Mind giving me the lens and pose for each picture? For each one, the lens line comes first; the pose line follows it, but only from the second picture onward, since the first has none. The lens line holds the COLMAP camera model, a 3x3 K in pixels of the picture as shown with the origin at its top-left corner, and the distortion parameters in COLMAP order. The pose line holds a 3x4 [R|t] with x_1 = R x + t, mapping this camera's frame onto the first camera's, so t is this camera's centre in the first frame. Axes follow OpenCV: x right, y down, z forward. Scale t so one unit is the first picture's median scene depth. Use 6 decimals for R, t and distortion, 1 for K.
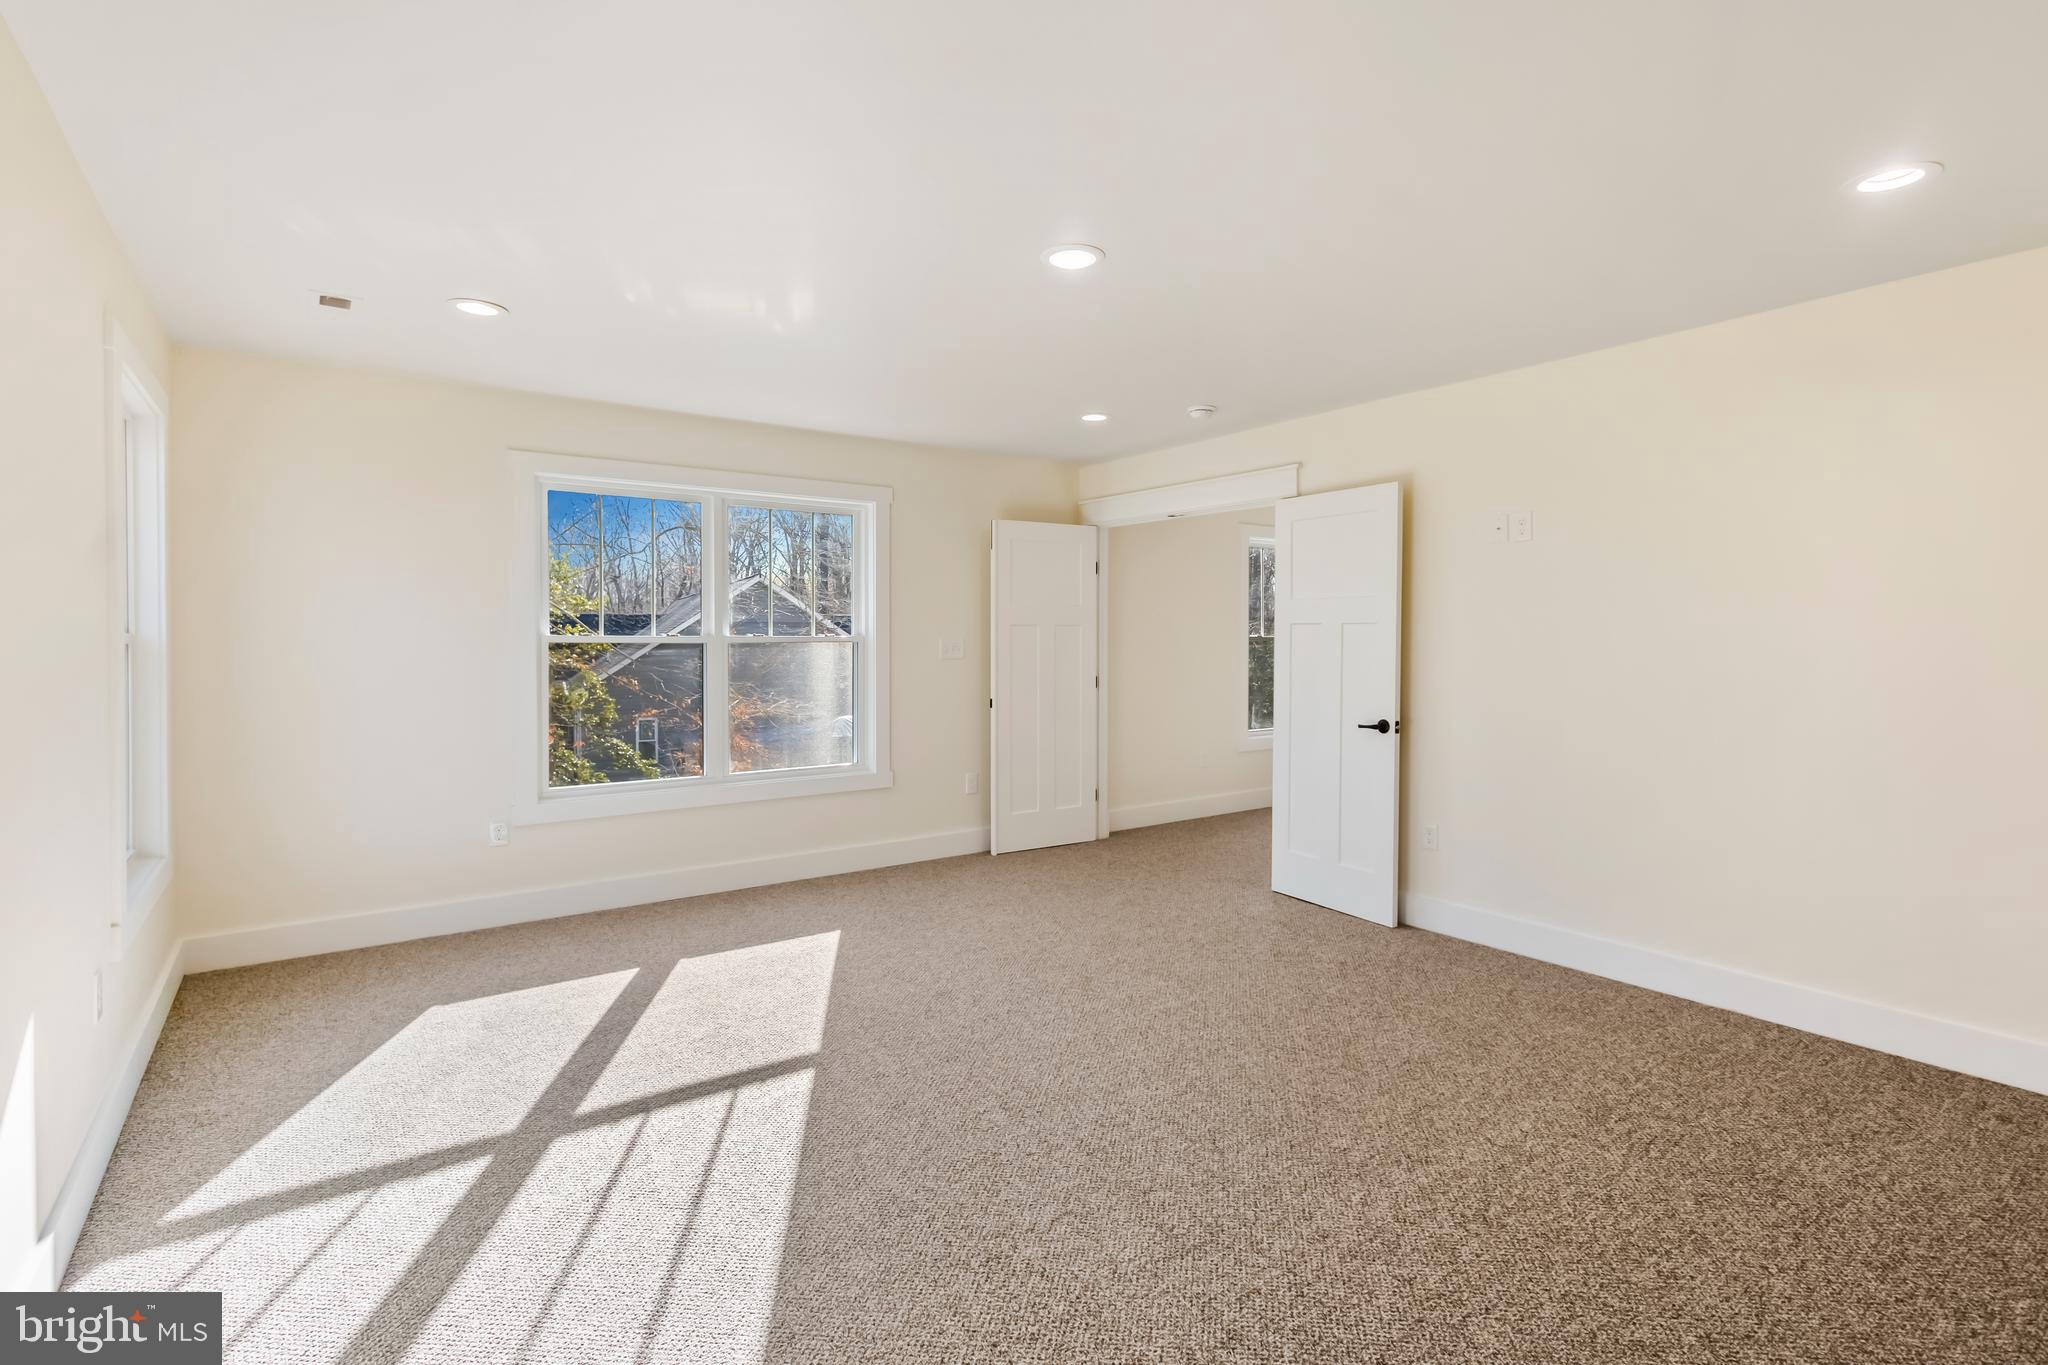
lens RADIAL K [[957.6, 0, 1020.0], [0, 957.6, 659.9], [0, 0, 1]] dist [0.000982, -0.000081]
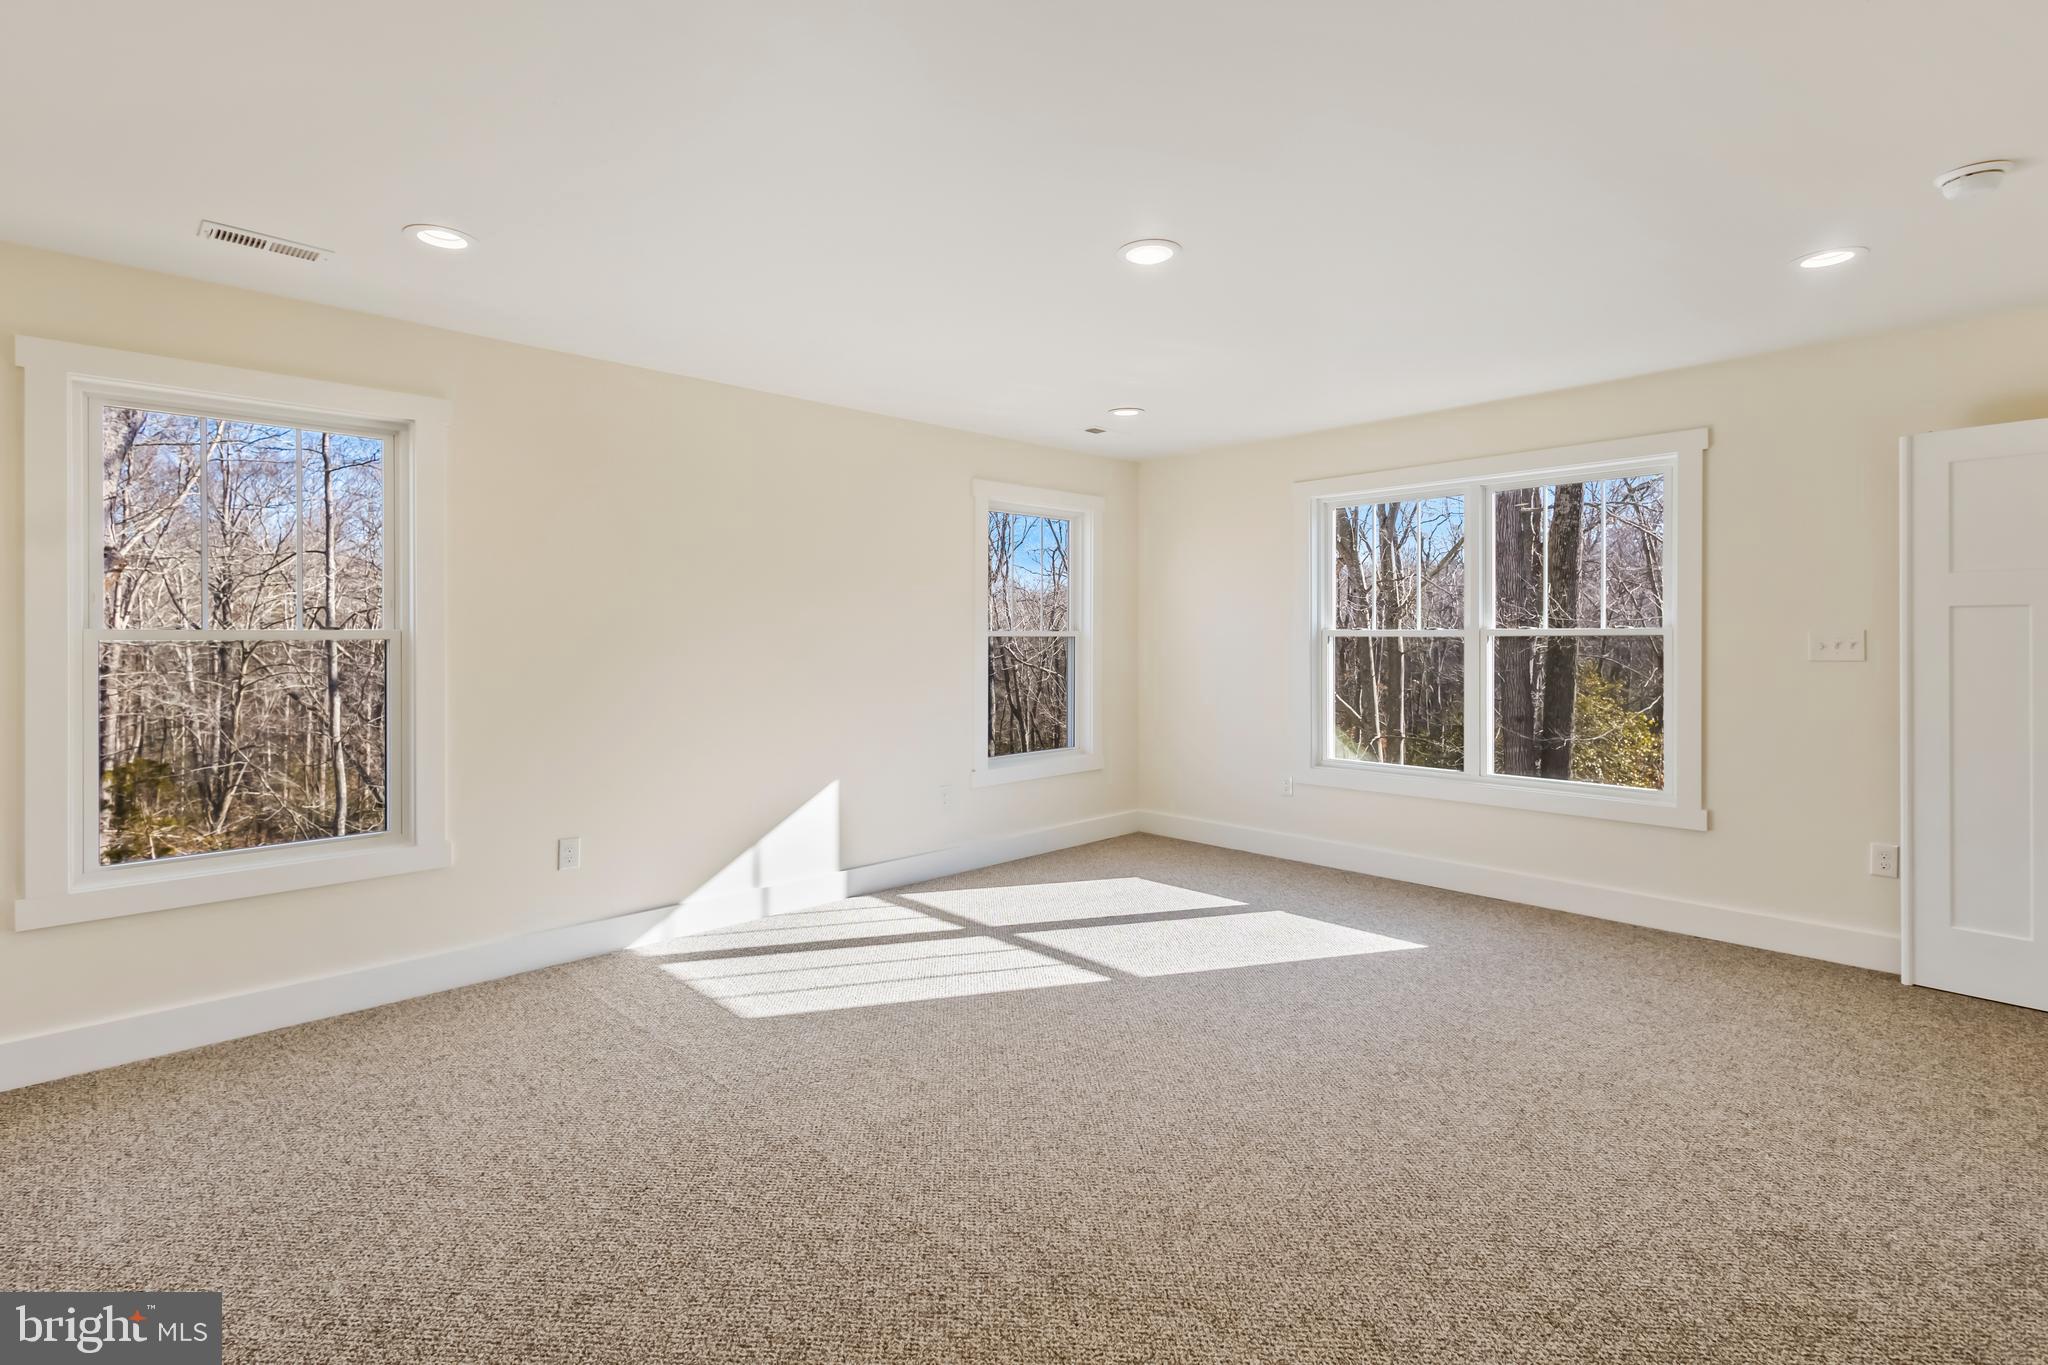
lens RADIAL K [[956.8, 0, 1022.0], [0, 956.8, 637.1], [0, 0, 1]] dist [0.007503, -0.000184]
pose [[0.143837, 0.002595, -0.989598, 0.897321], [-0.017472, 0.999847, 0.000082, -0.013431], [0.989447, 0.017279, 0.143860, 0.629589]]
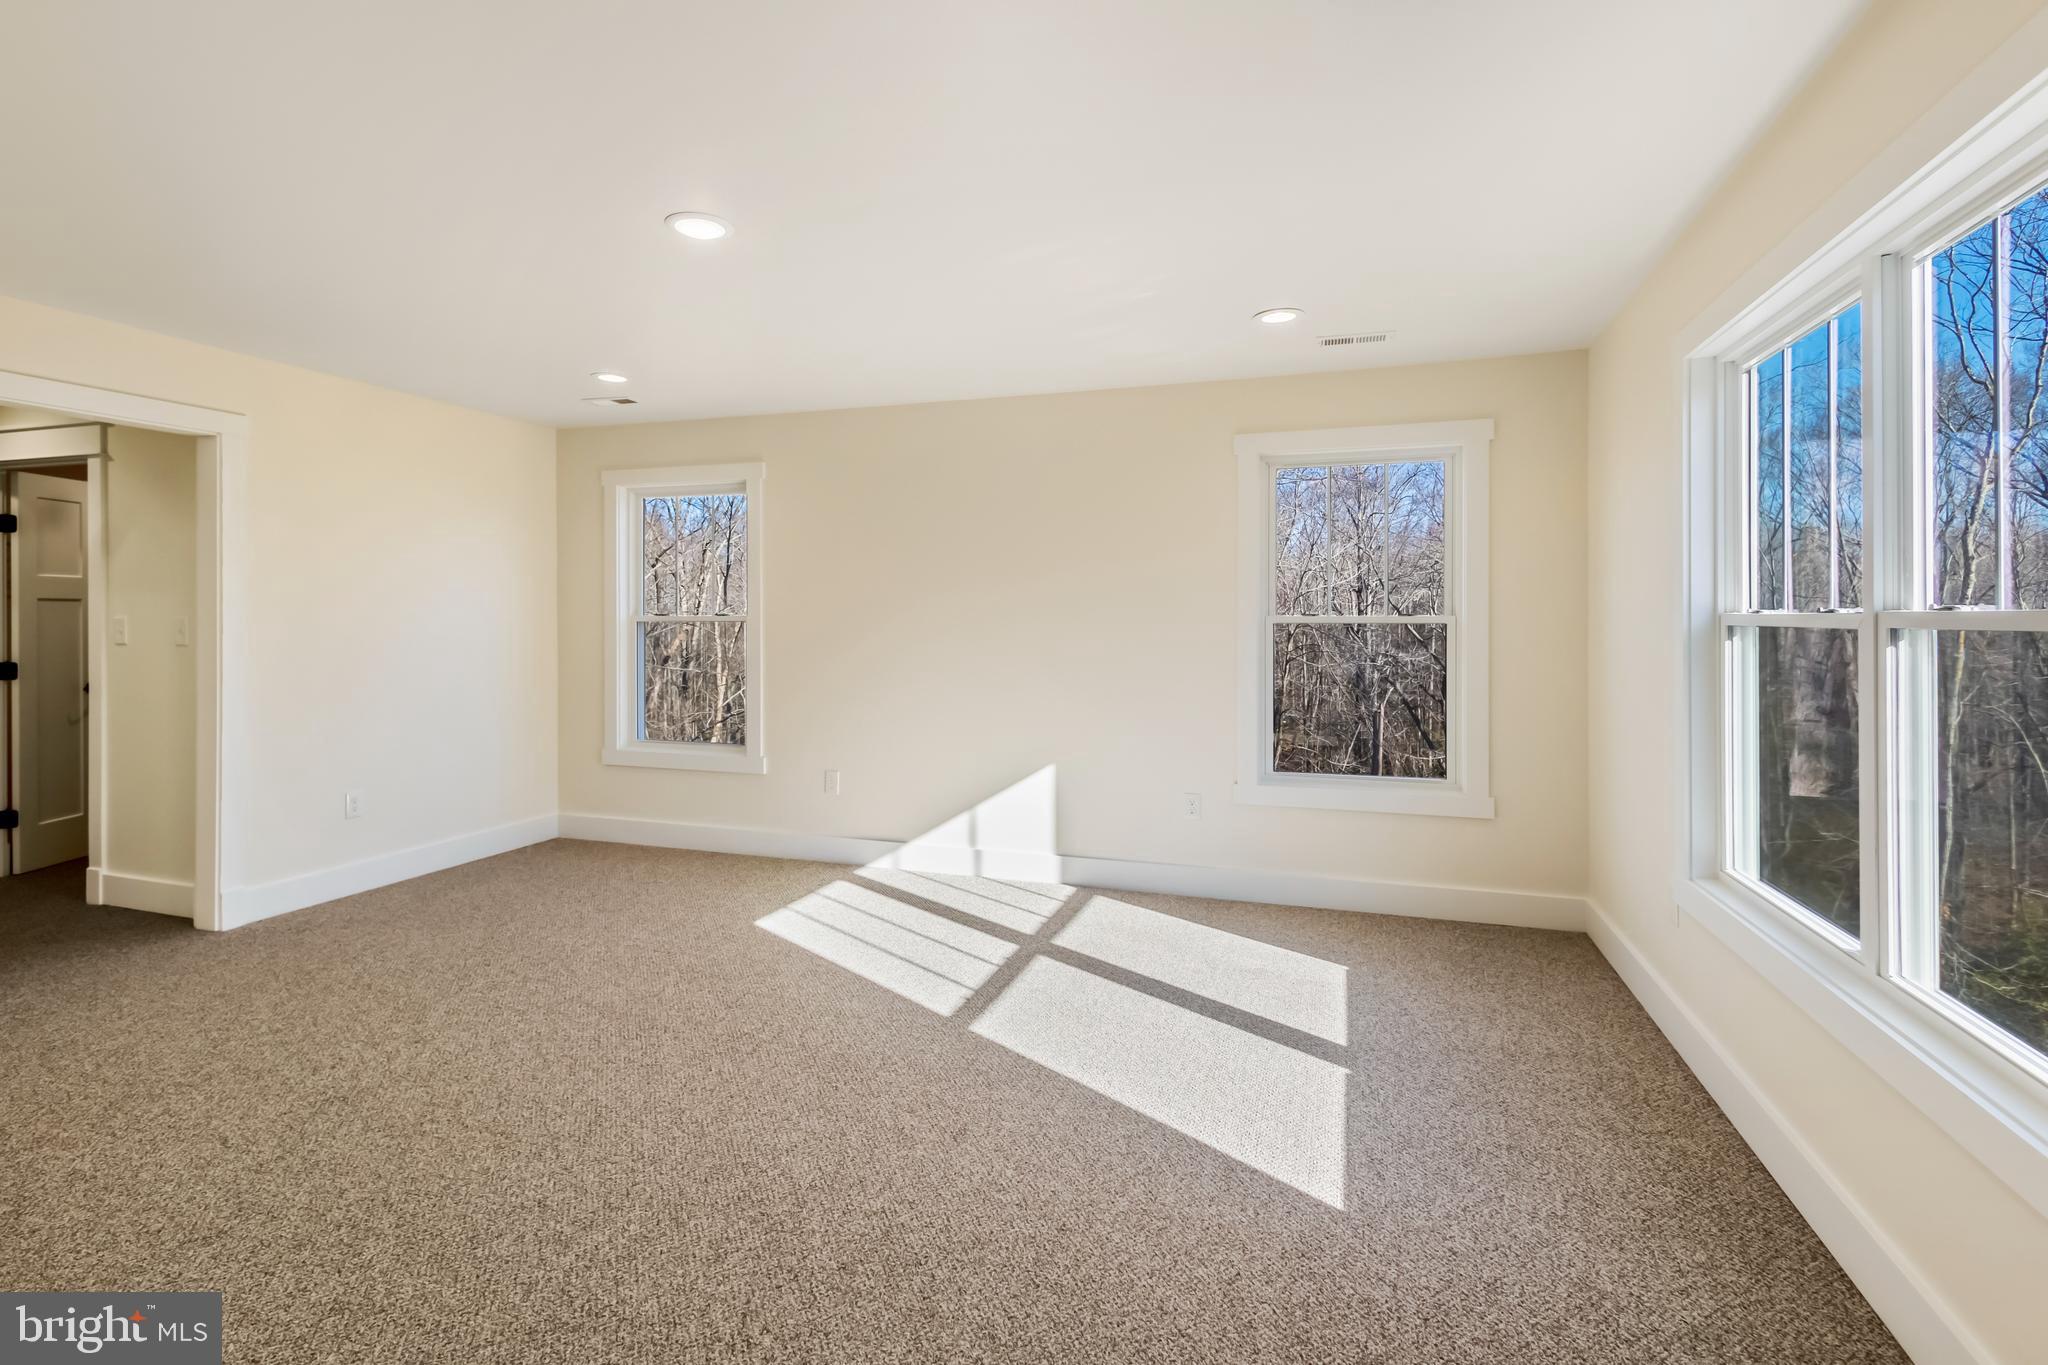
lens RADIAL K [[956.8, 0, 1022.0], [0, 956.8, 637.1], [0, 0, 1]] dist [0.007503, -0.000184]
pose [[-0.811888, 0.008332, -0.583753, 0.310602], [-0.014253, 0.999317, 0.034086, -0.035529], [0.583639, 0.035995, -0.811215, 1.723376]]
